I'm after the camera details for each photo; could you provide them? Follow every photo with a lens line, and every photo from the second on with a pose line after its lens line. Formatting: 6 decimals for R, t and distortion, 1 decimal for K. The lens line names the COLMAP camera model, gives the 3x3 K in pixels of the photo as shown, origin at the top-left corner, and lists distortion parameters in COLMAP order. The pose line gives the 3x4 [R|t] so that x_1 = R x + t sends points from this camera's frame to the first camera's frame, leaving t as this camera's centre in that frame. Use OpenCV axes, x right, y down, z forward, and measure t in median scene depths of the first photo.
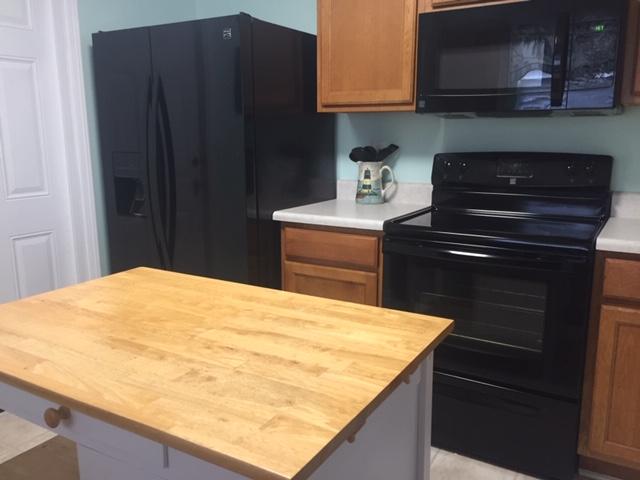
lens RADIAL K [[549.4, 0, 320.0], [0, 549.4, 240.0], [0, 0, 1]] dist [0.021486, -0.000547]
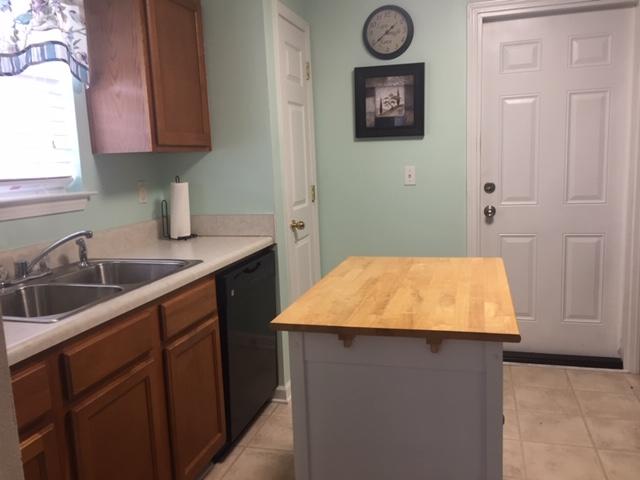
lens RADIAL K [[541.2, 0, 320.0], [0, 541.2, 240.0], [0, 0, 1]] dist [0.080828, -0.117395]
pose [[0.251354, 0.138774, -0.957895, 0.504709], [-0.144350, 0.983975, 0.104675, -0.041726], [0.957071, 0.111962, 0.267358, 0.132439]]
